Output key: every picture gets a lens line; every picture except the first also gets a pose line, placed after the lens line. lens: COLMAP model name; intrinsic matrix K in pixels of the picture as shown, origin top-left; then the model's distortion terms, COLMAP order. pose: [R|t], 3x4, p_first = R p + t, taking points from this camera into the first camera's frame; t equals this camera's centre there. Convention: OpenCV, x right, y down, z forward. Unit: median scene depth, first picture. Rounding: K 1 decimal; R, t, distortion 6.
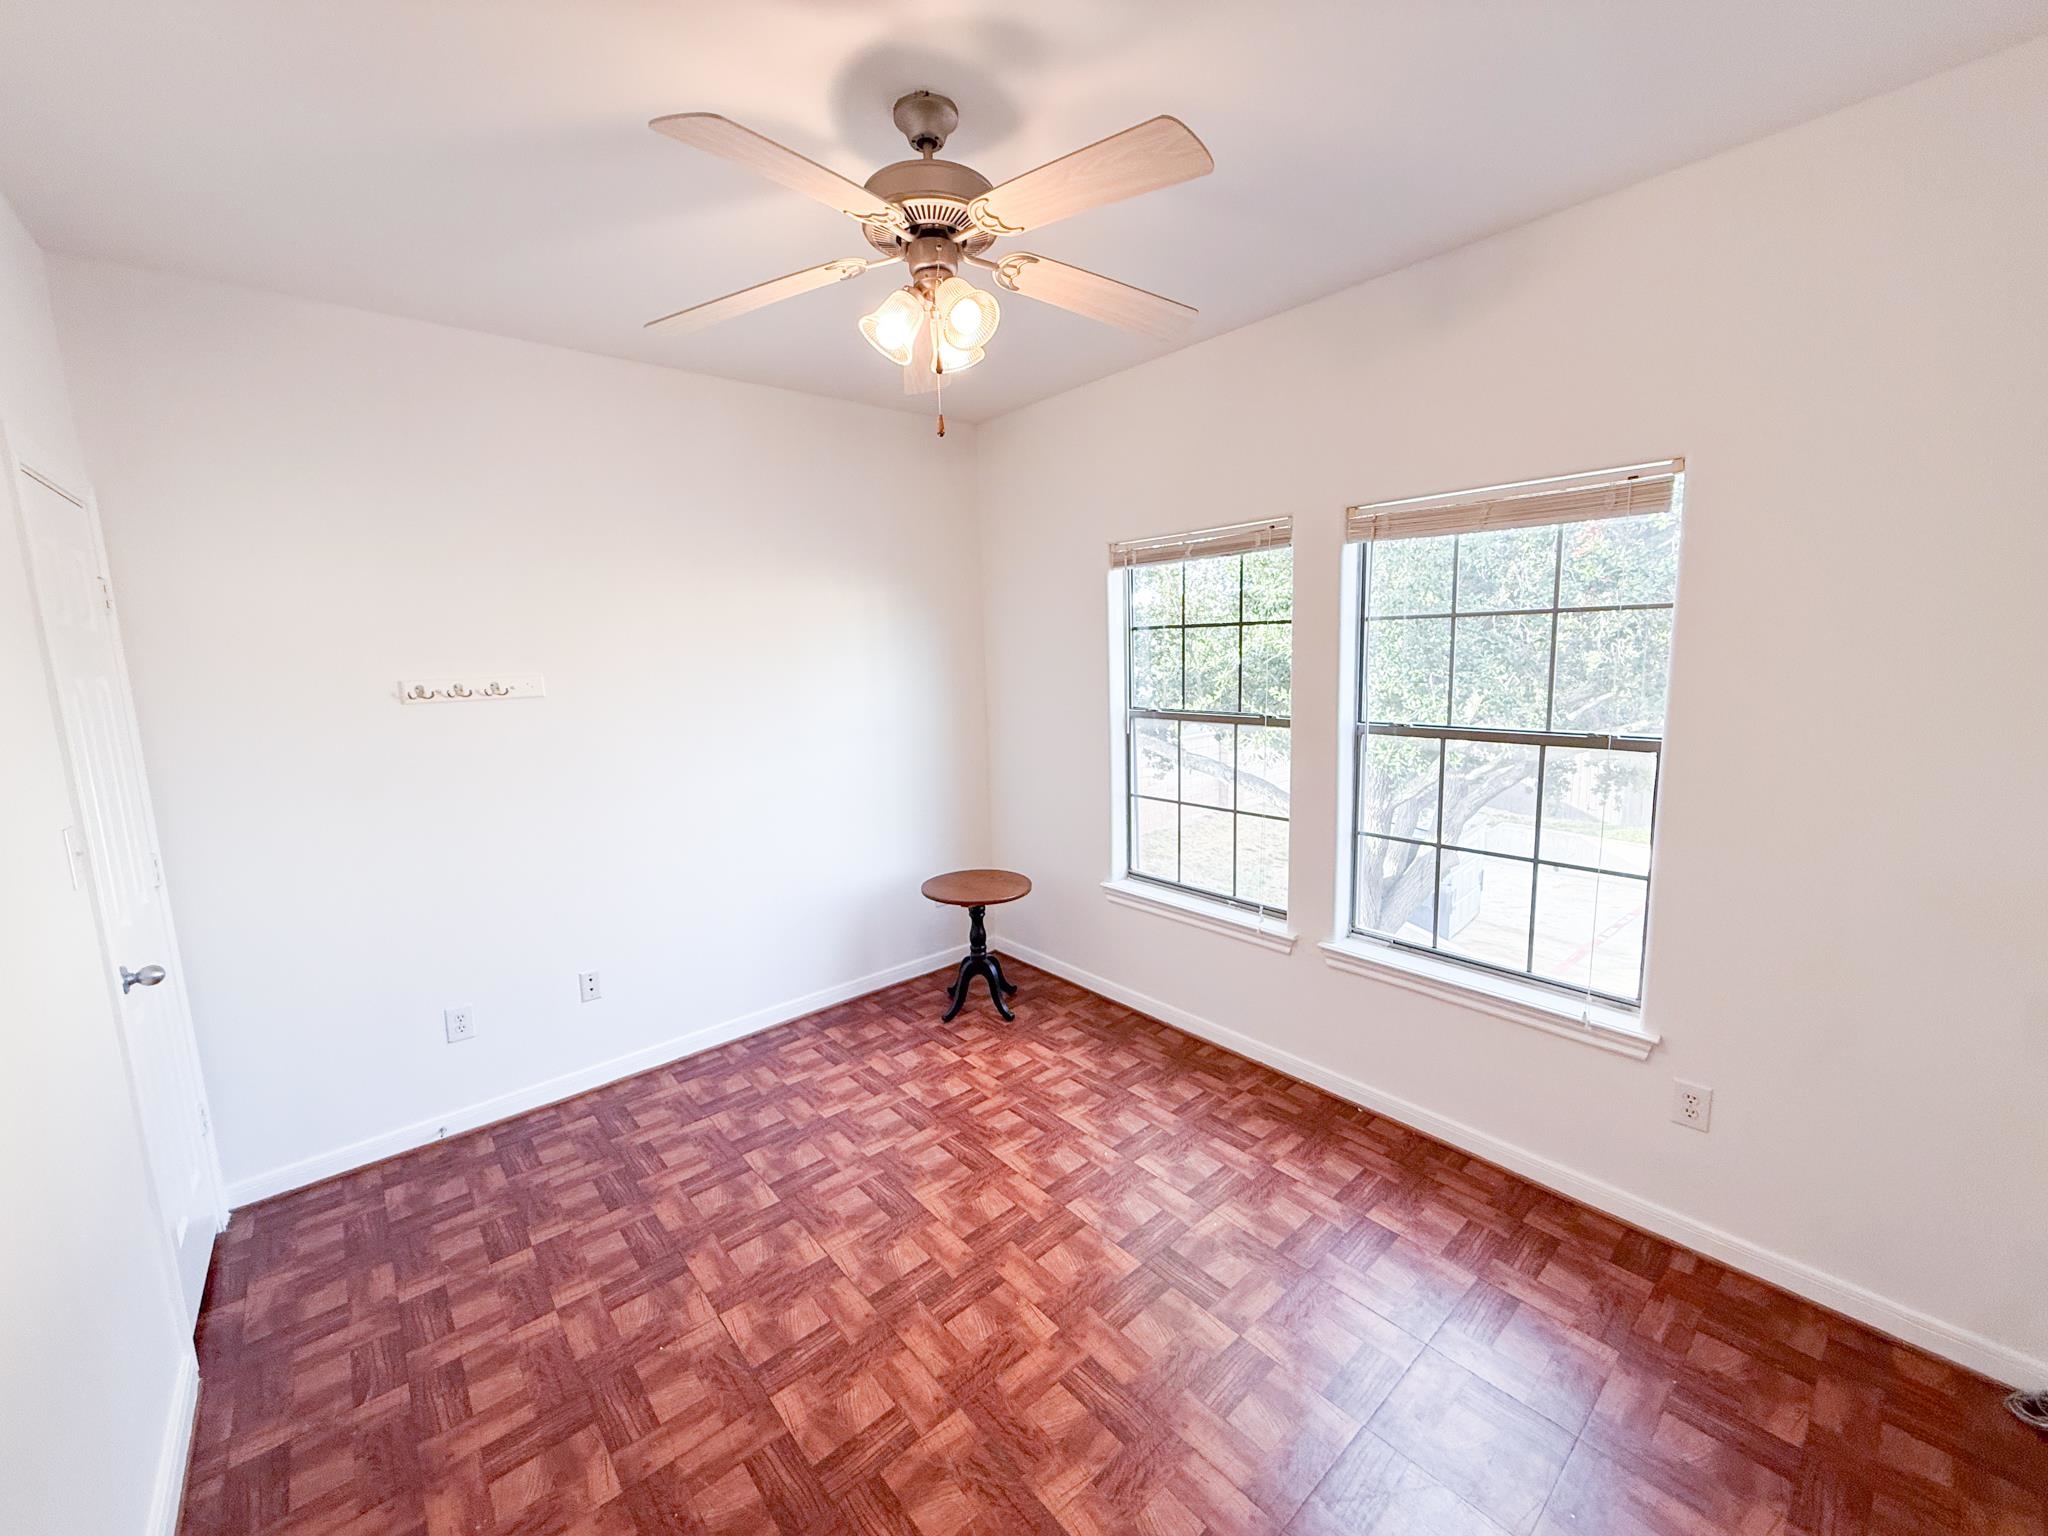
lens RADIAL K [[813.0, 0, 1016.5], [0, 813.0, 774.4], [0, 0, 1]] dist [0.005878, 0.000080]
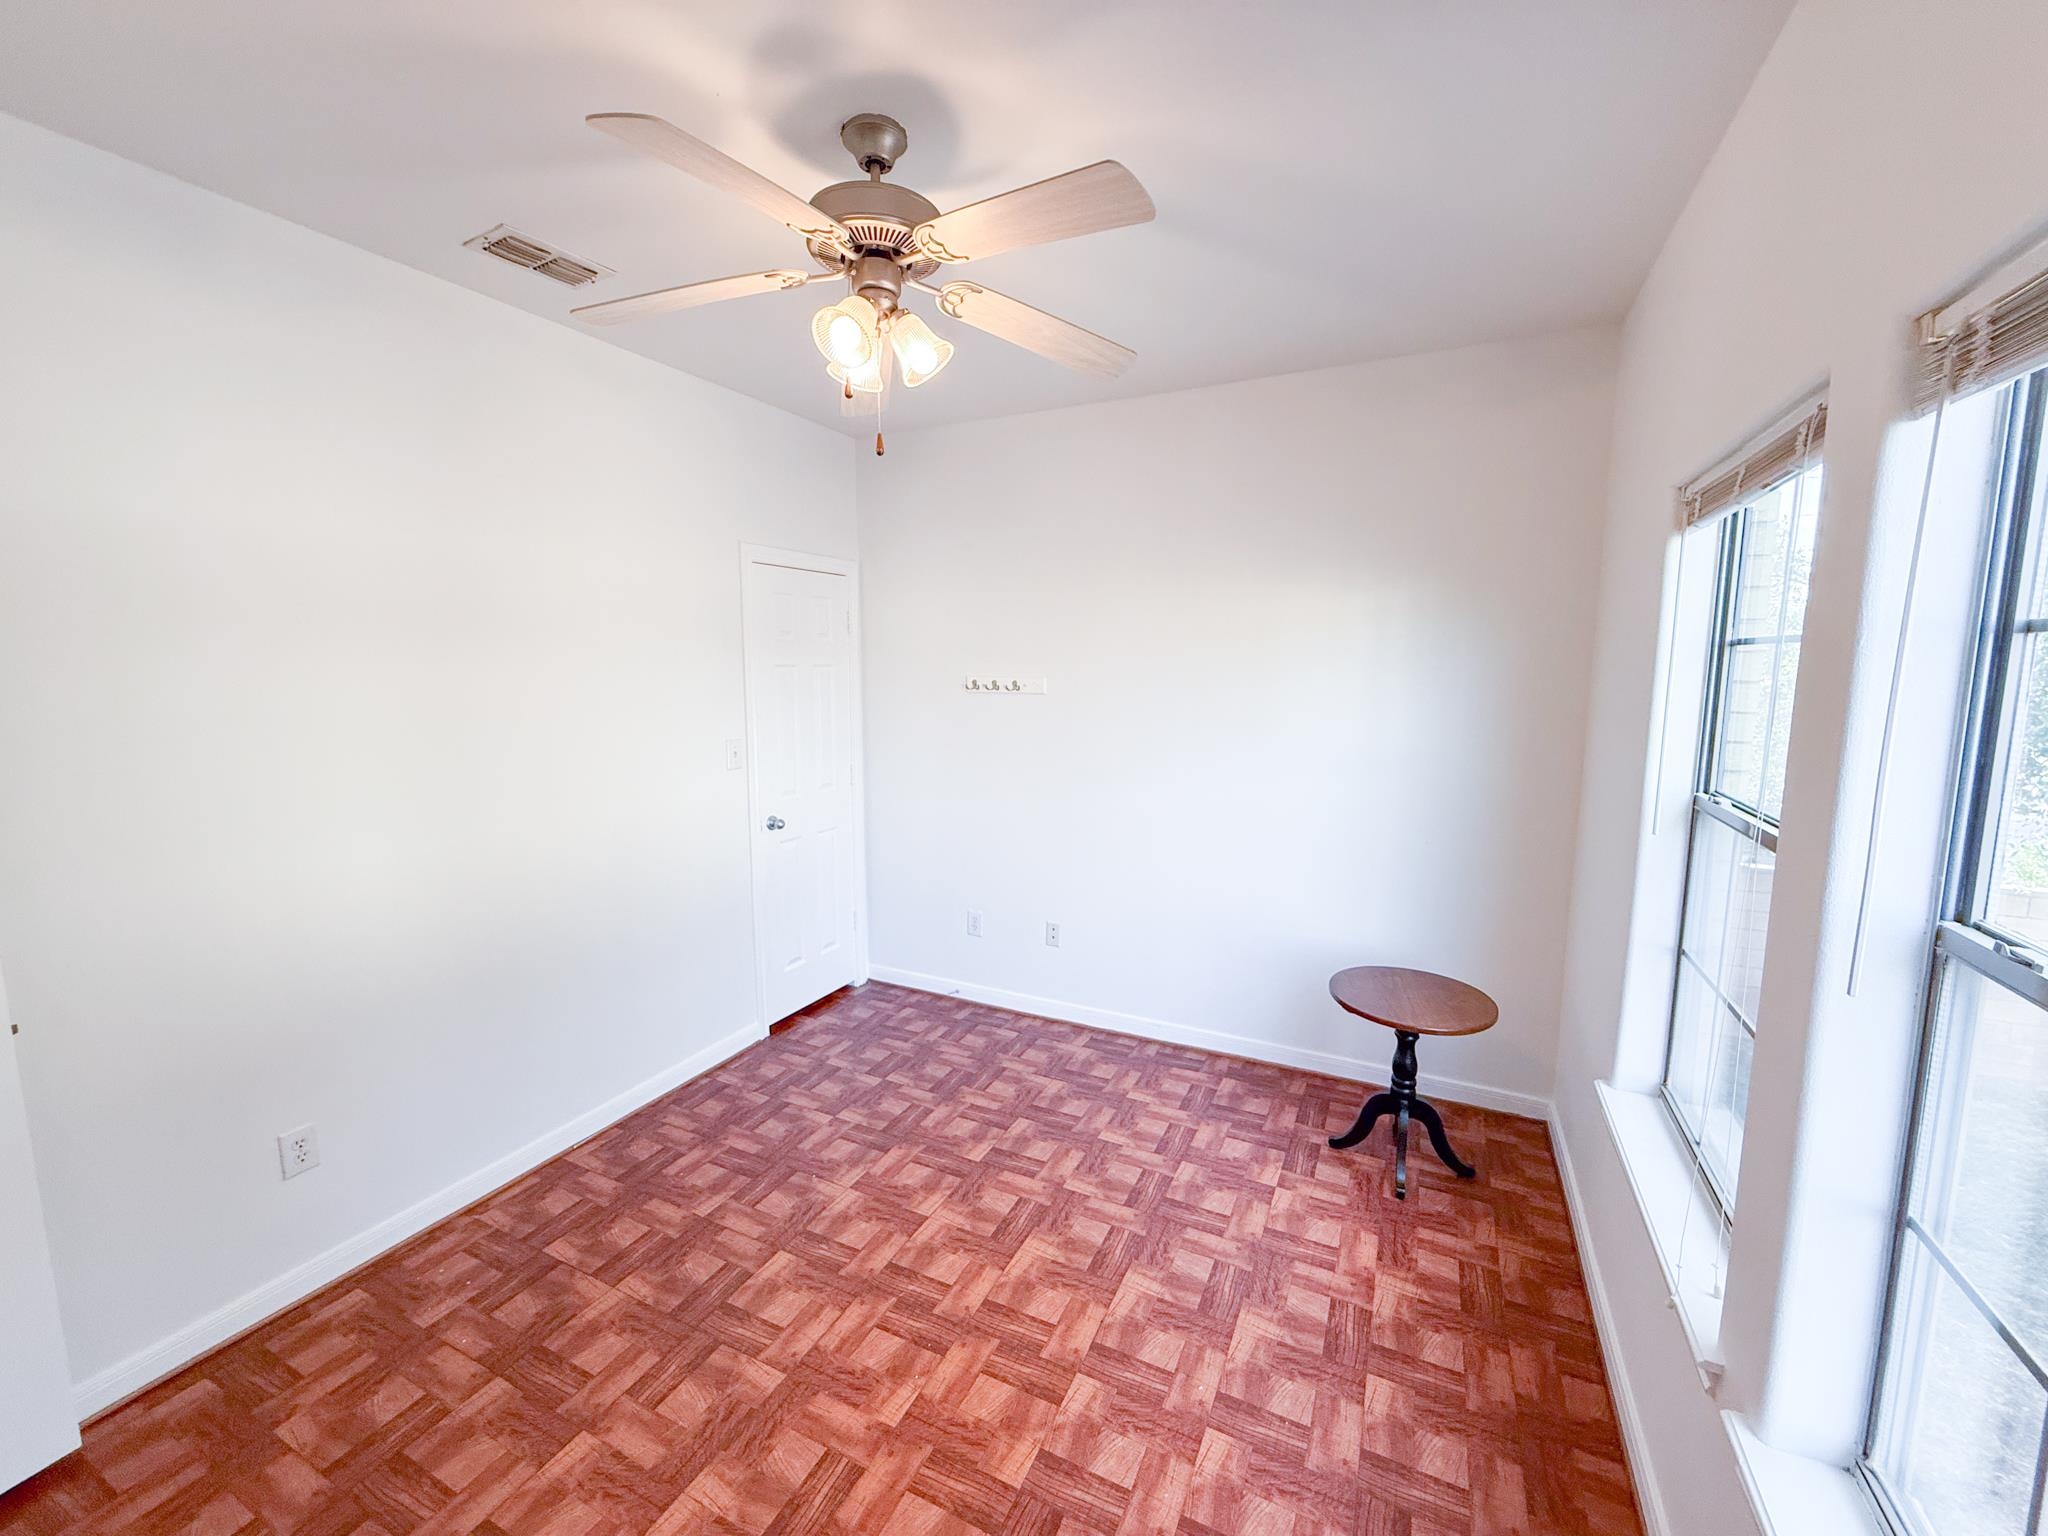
lens RADIAL K [[813.0, 0, 1013.2], [0, 813.0, 769.8], [0, 0, 1]] dist [0.005878, 0.000080]
pose [[0.389004, 0.150359, -0.908883, 0.557345], [-0.155338, 0.983170, 0.096164, -0.093841], [0.908045, 0.103776, 0.405814, 0.467572]]
